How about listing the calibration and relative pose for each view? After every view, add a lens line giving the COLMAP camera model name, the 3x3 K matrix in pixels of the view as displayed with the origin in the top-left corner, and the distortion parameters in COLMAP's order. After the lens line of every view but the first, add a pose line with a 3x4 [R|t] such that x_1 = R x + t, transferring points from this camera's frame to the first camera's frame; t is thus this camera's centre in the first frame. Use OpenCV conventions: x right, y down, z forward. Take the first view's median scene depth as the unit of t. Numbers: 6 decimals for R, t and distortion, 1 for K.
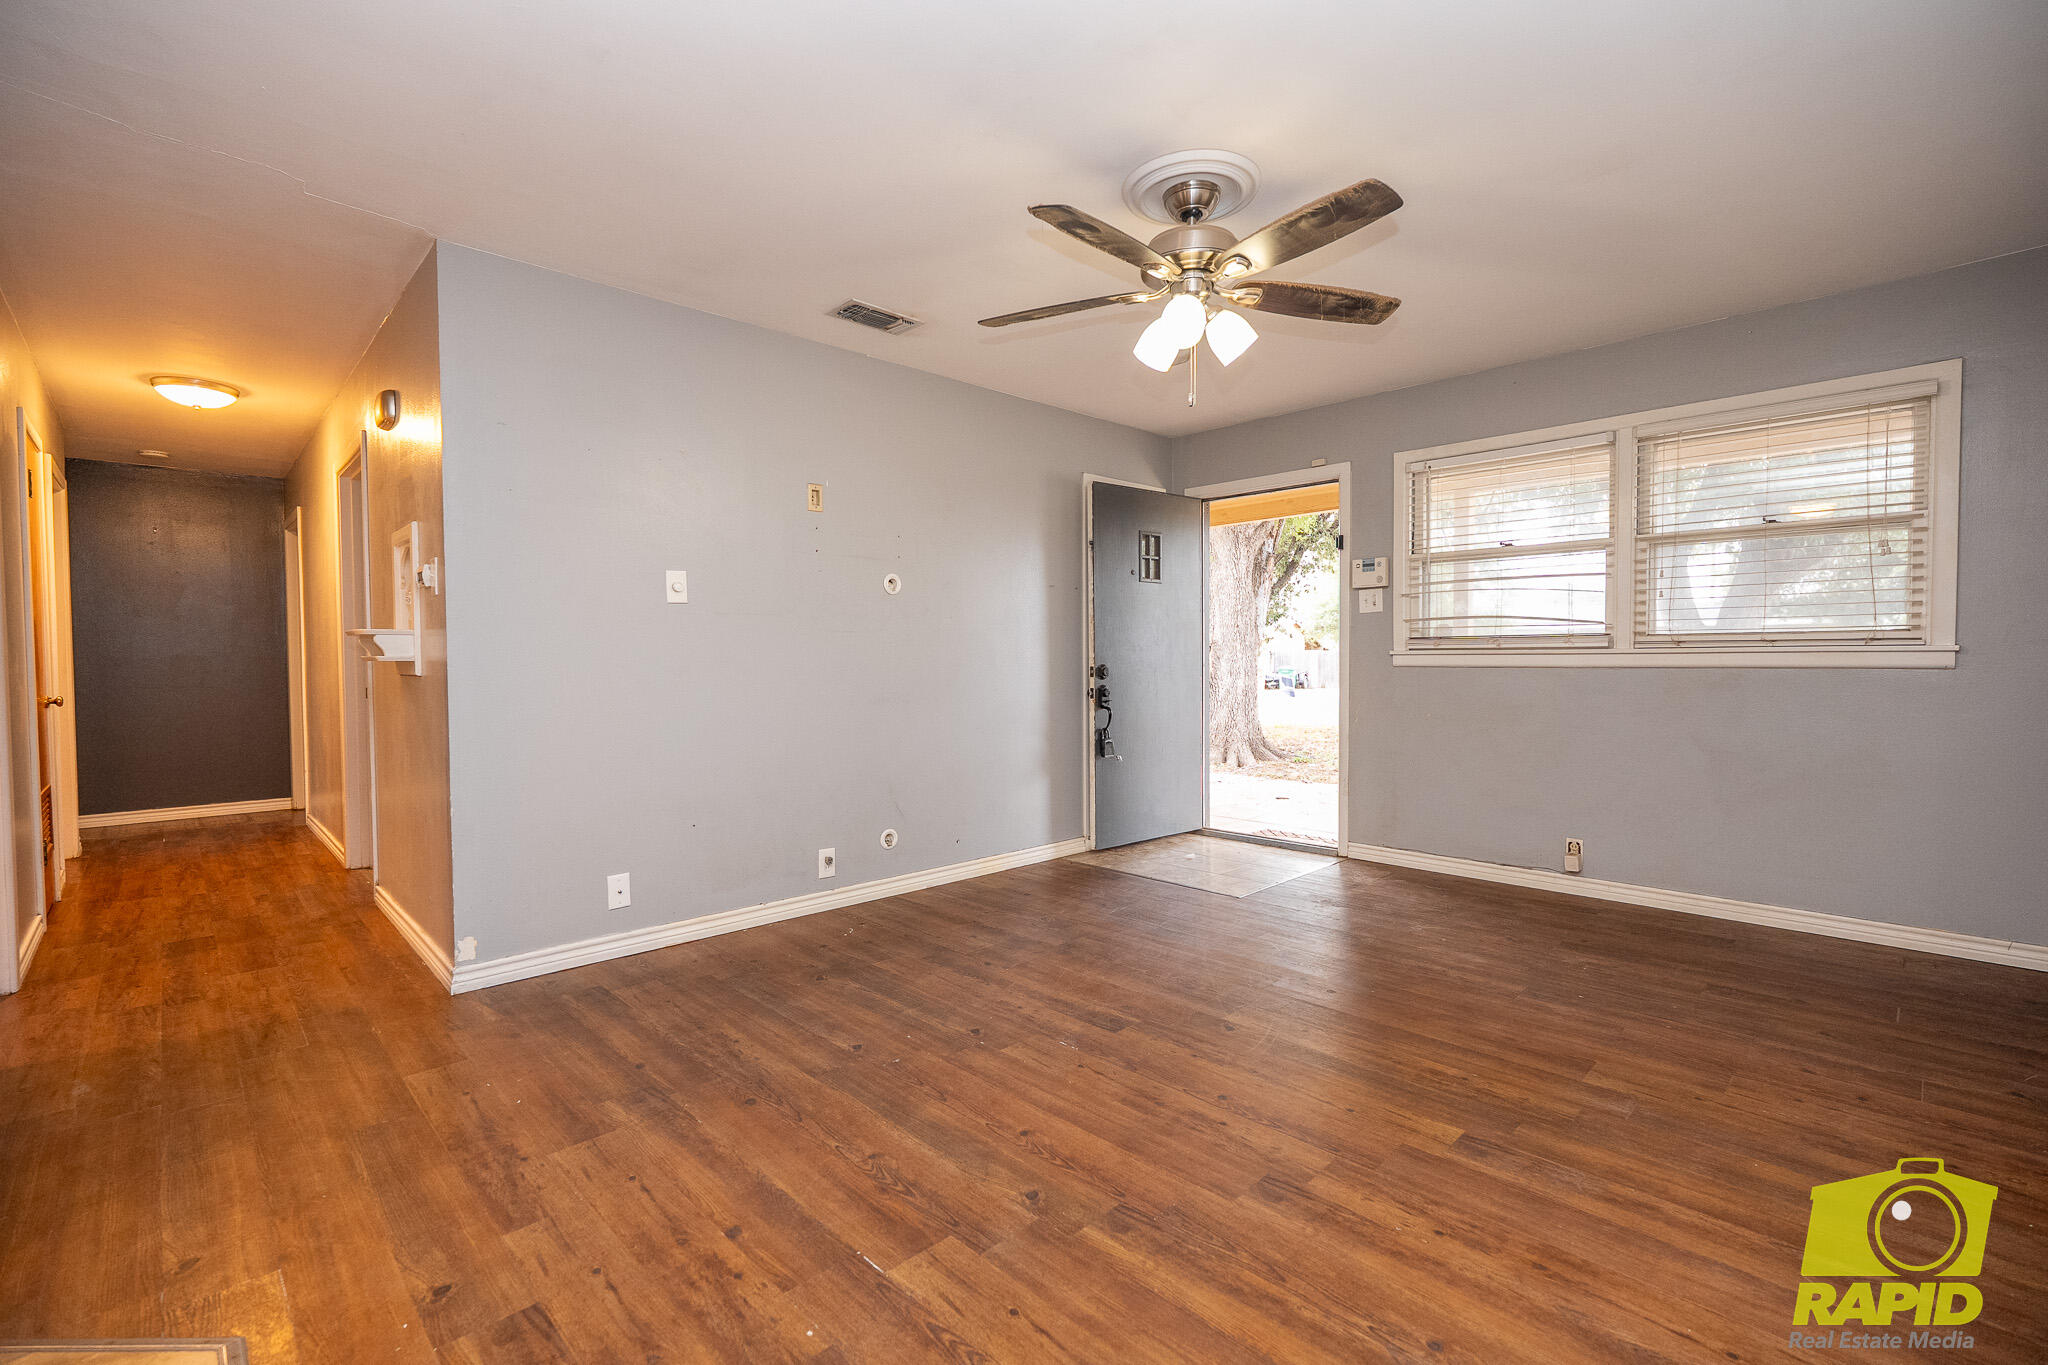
lens RADIAL K [[899.9, 0, 1024.0], [0, 899.9, 682.5], [0, 0, 1]] dist [-0.003275, 0.000719]
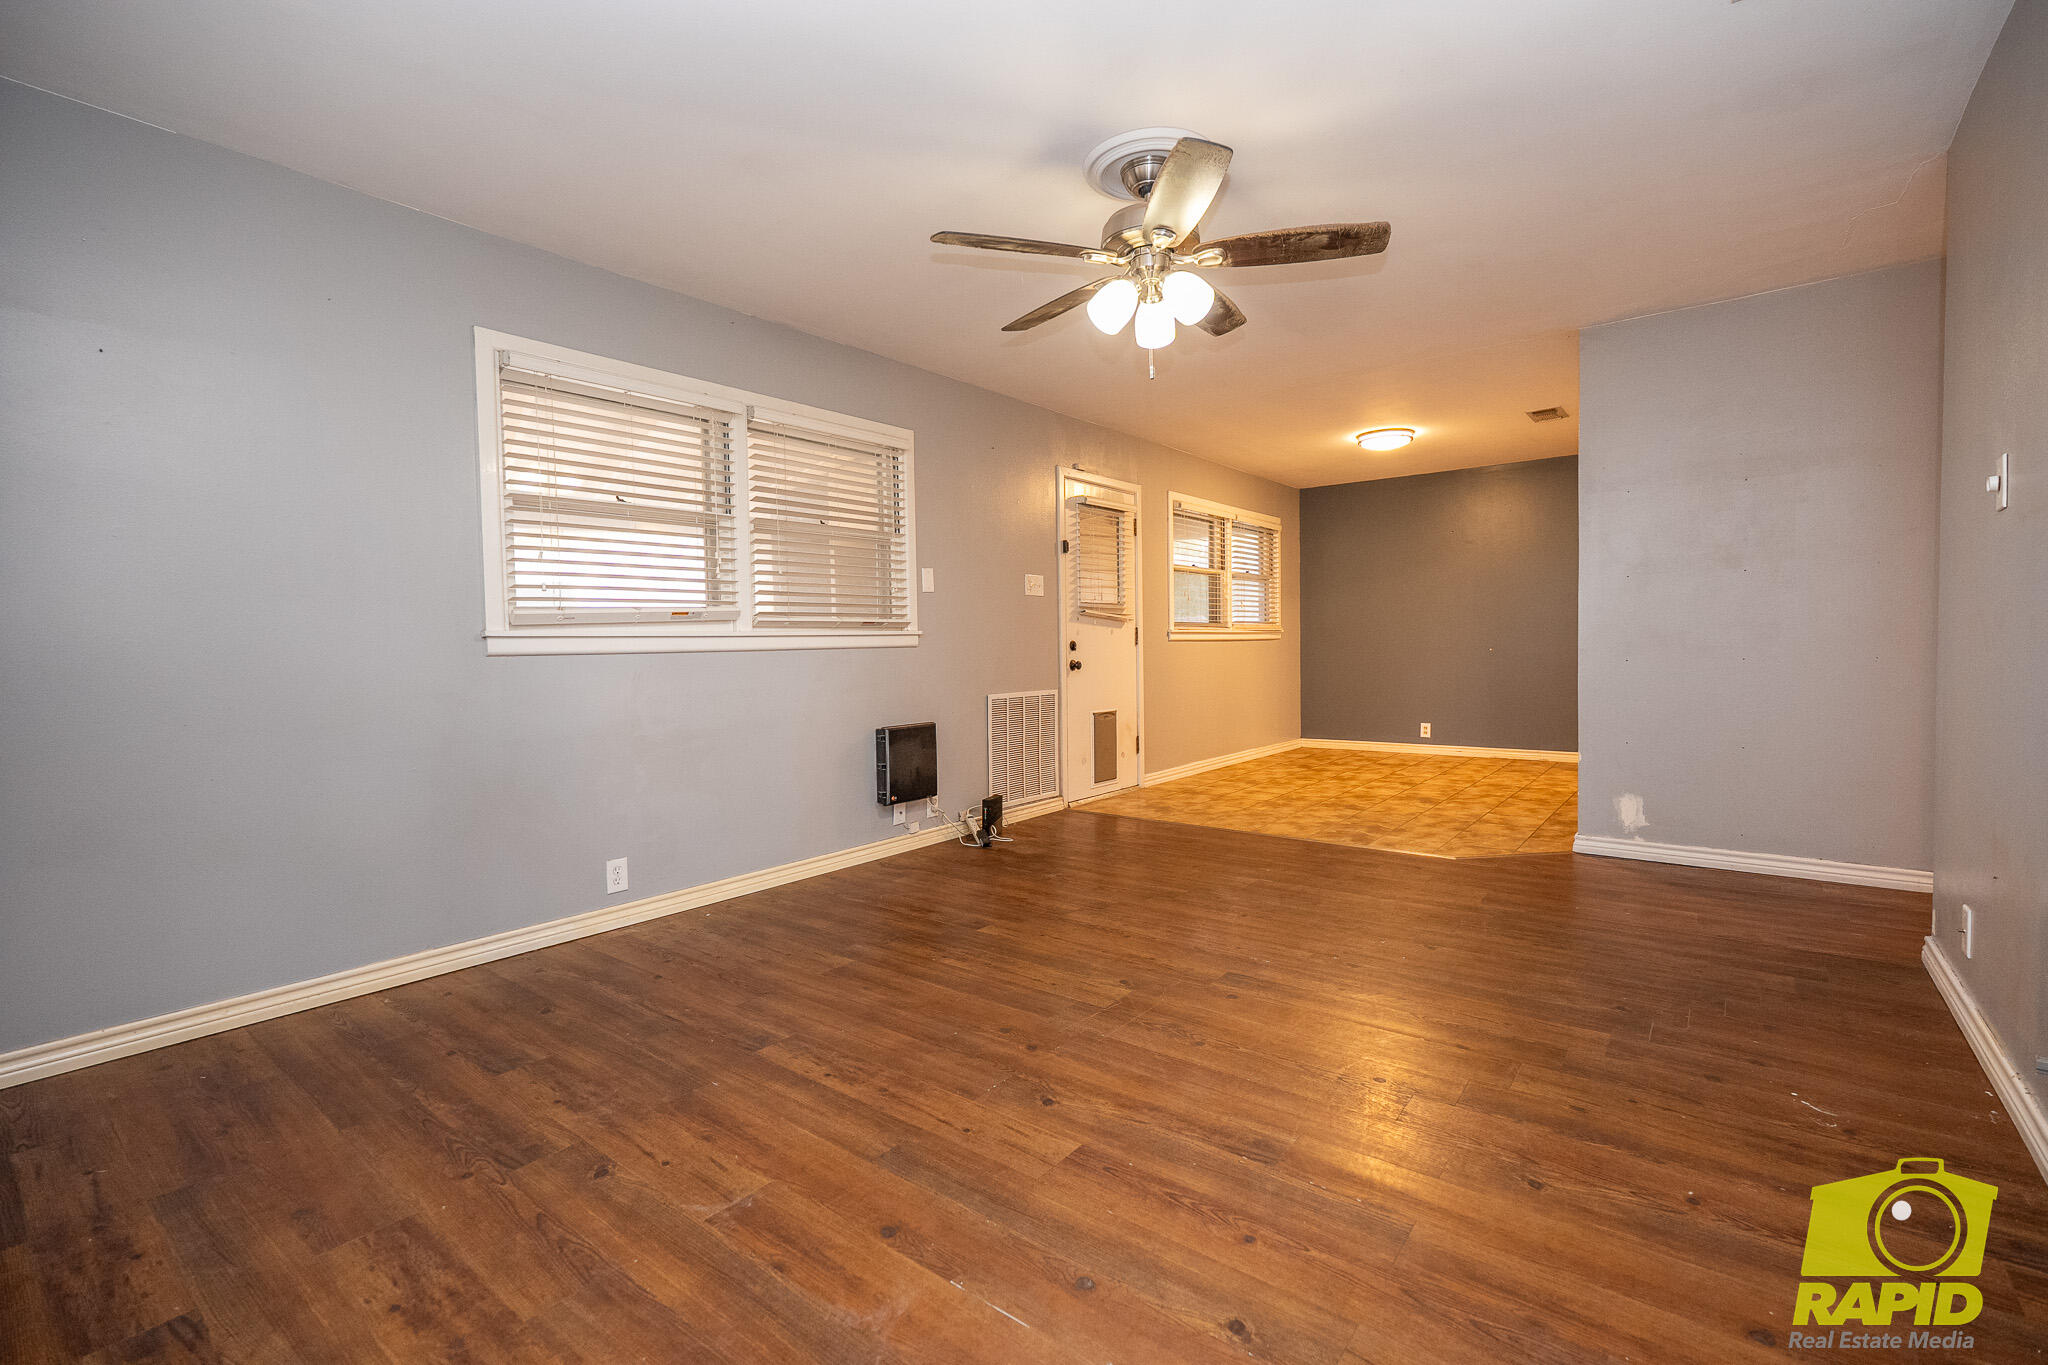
lens RADIAL K [[899.9, 0, 1024.0], [0, 899.9, 682.5], [0, 0, 1]] dist [-0.003275, 0.000719]
pose [[-0.991413, 0.029746, -0.127344, 0.419707], [0.020515, 0.997107, 0.073193, -0.035129], [0.129152, 0.069952, -0.989154, 1.794305]]
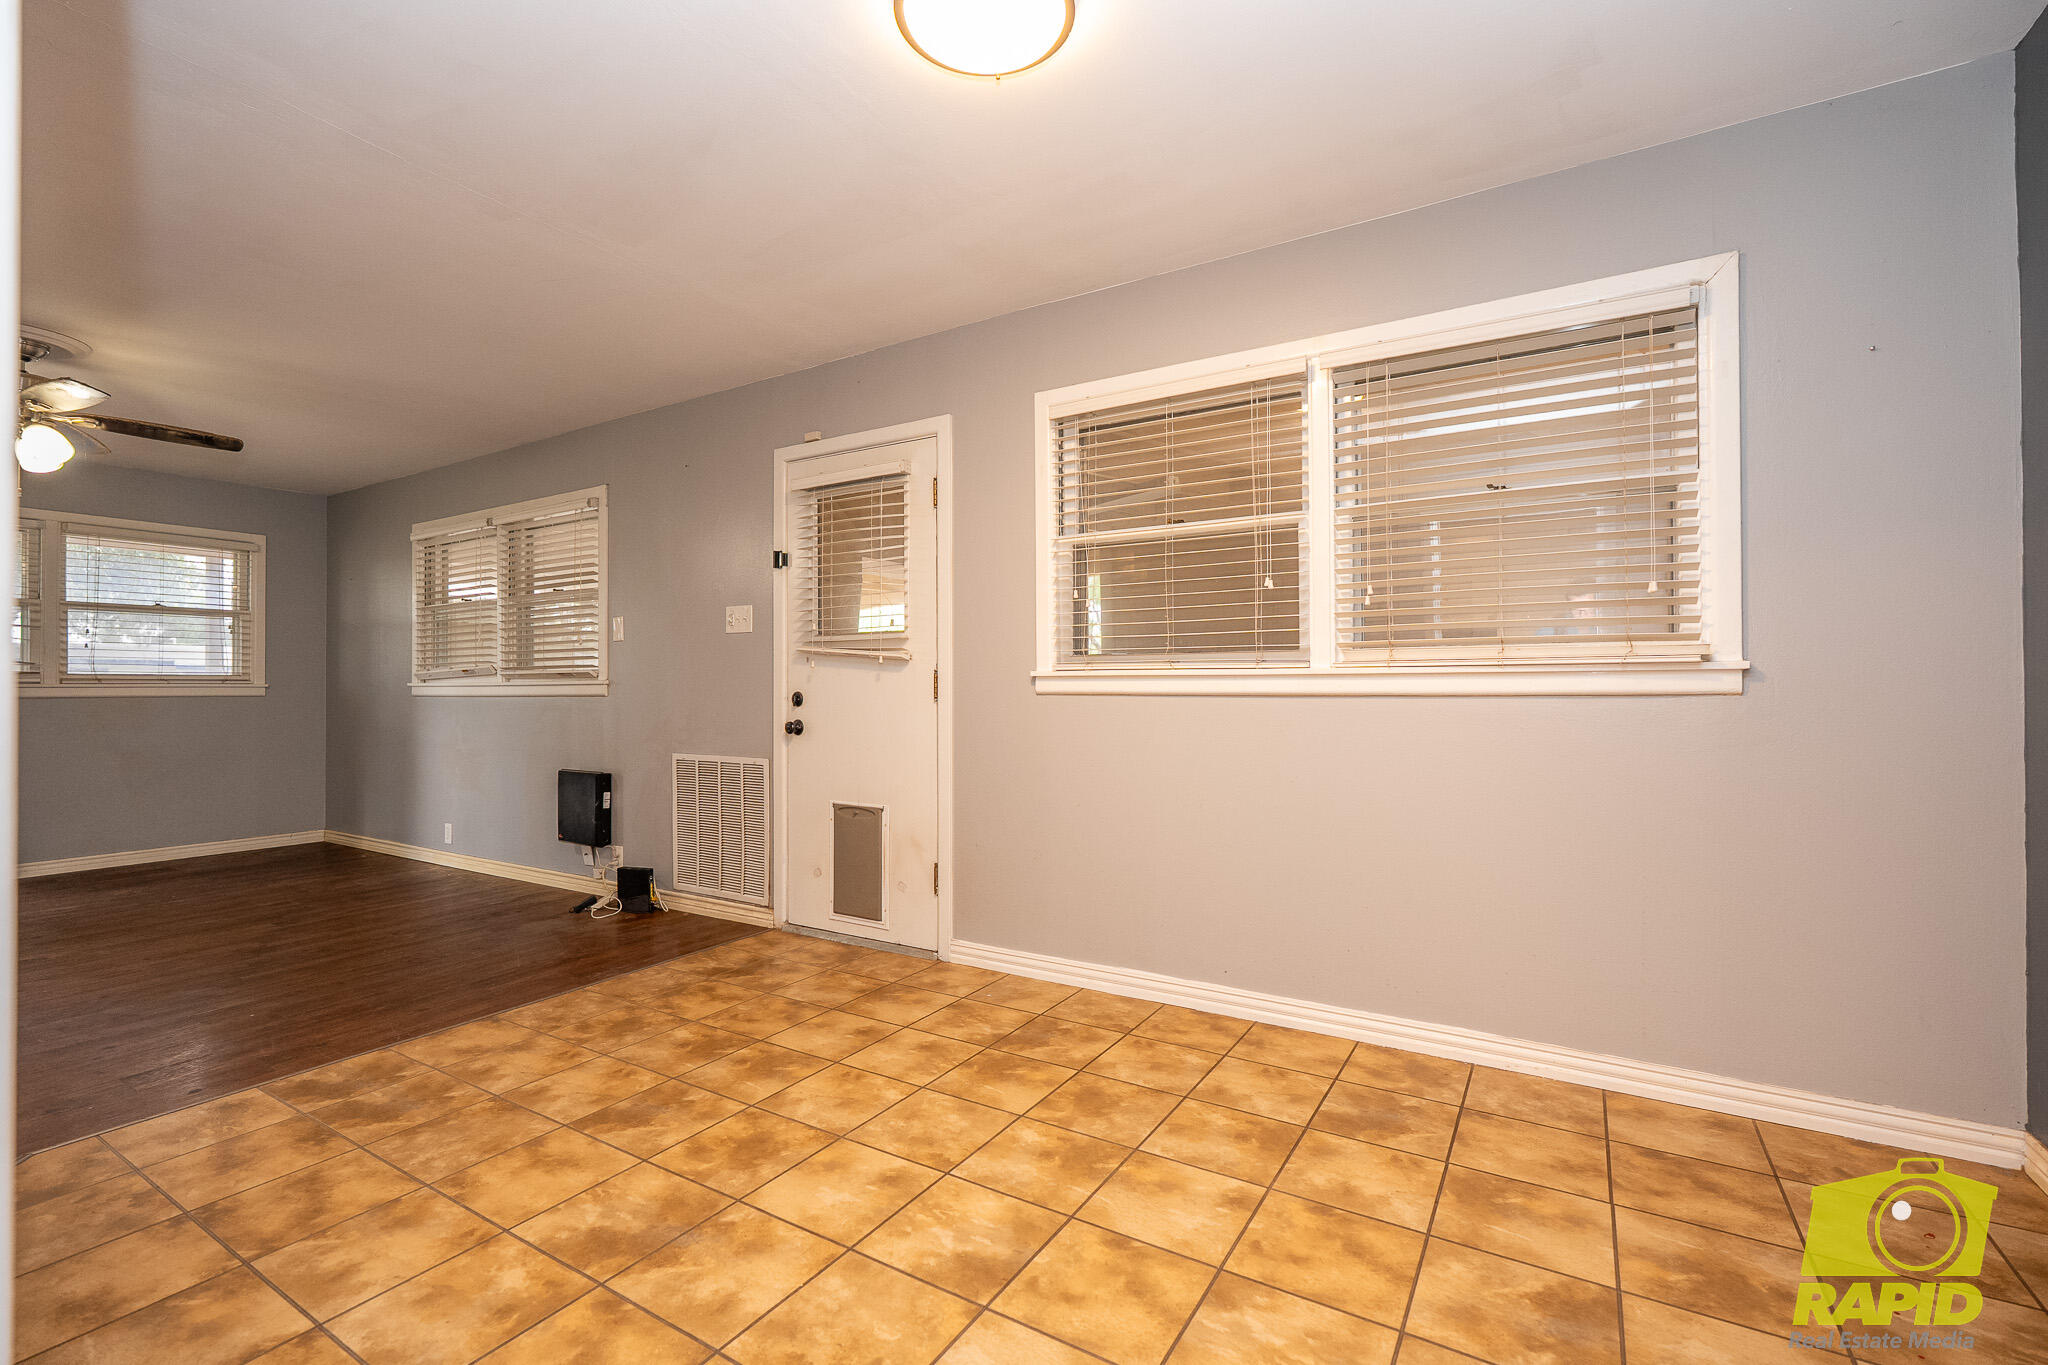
lens RADIAL K [[899.9, 0, 1024.0], [0, 899.9, 682.5], [0, 0, 1]] dist [-0.003275, 0.000719]
pose [[-0.245265, 0.015733, 0.969329, -1.298334], [0.033941, 0.999395, -0.007633, 0.026277], [-0.968862, 0.031028, -0.245650, -0.094715]]
